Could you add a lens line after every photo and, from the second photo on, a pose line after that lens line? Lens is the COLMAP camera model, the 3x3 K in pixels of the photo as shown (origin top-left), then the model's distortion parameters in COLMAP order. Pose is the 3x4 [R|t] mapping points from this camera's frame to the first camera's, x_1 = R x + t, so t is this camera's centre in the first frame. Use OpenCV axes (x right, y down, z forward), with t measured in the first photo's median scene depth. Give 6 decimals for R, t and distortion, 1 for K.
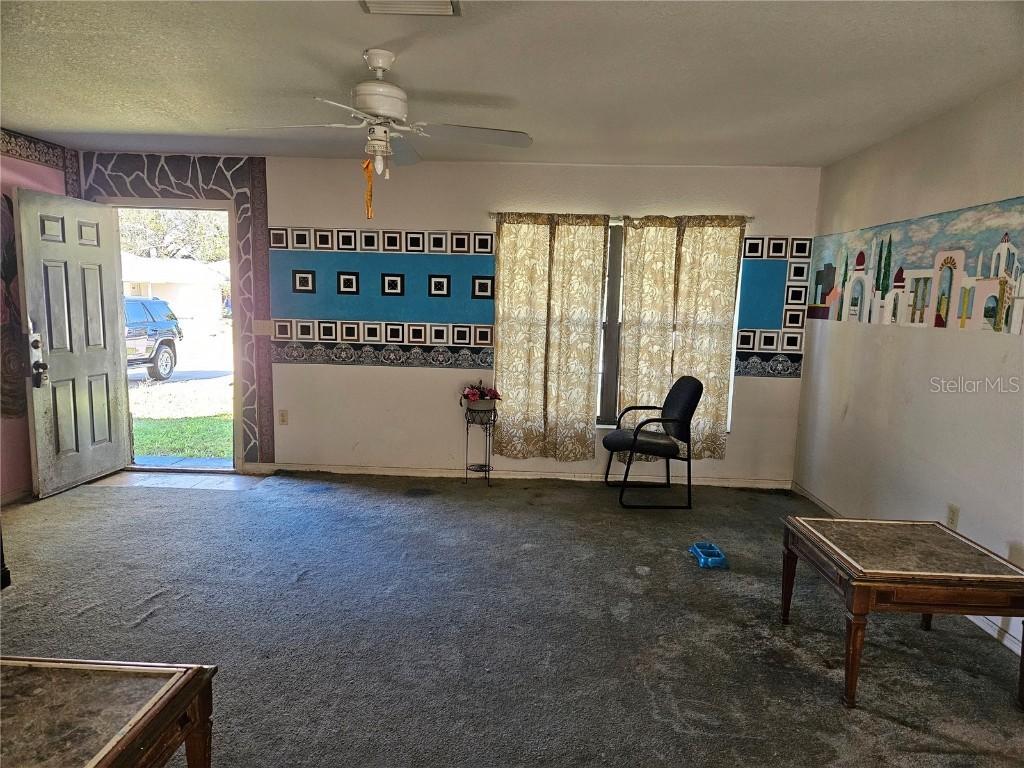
lens RADIAL K [[682.7, 0, 507.1], [0, 682.7, 387.0], [0, 0, 1]] dist [0.061658, -0.027266]
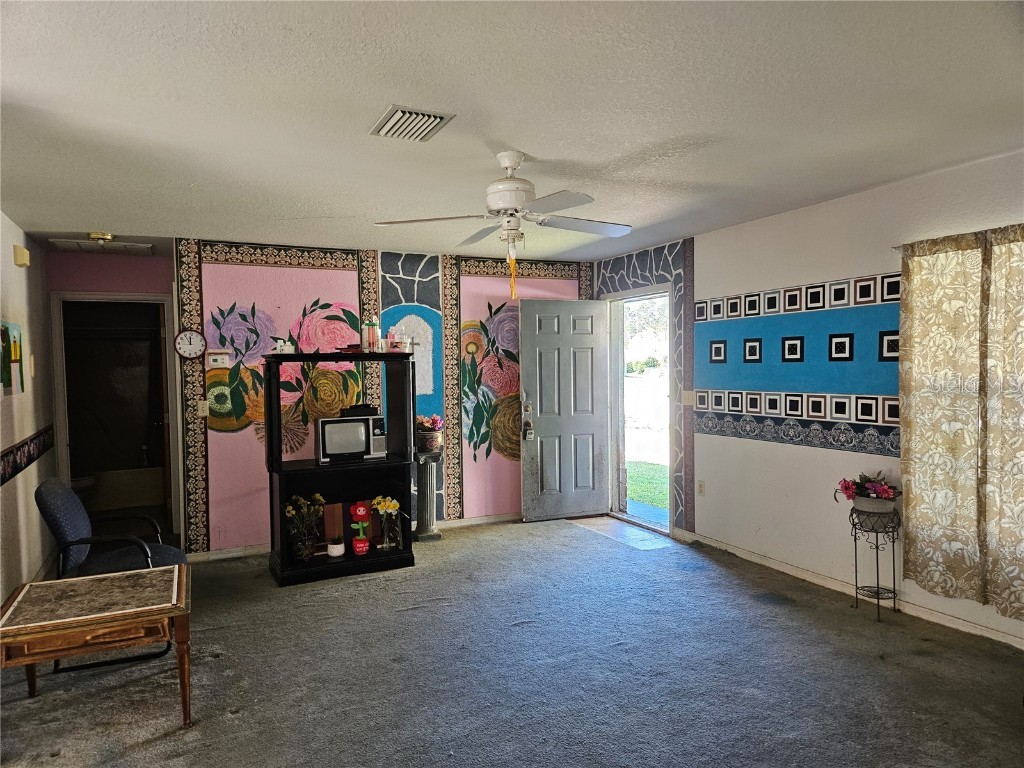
lens RADIAL K [[682.7, 0, 503.2], [0, 682.7, 382.6], [0, 0, 1]] dist [0.061658, -0.027266]
pose [[0.457145, -0.011305, -0.889320, 0.442394], [-0.083872, 0.994915, -0.055761, -0.029032], [0.885429, 0.100080, 0.453872, 0.289466]]
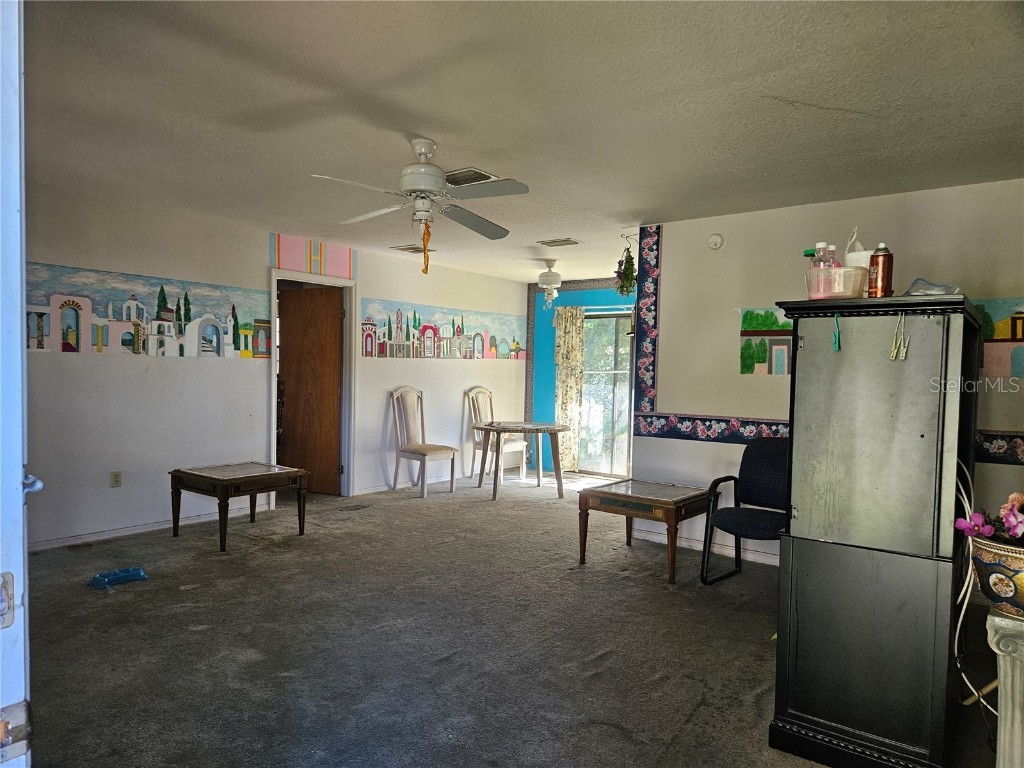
lens RADIAL K [[682.7, 0, 512.0], [0, 682.7, 387.9], [0, 0, 1]] dist [0.061658, -0.027266]
pose [[-0.820942, -0.066347, 0.567144, -0.565783], [0.025165, 0.988058, 0.152013, -0.134413], [-0.570457, 0.139066, -0.809469, 1.082150]]
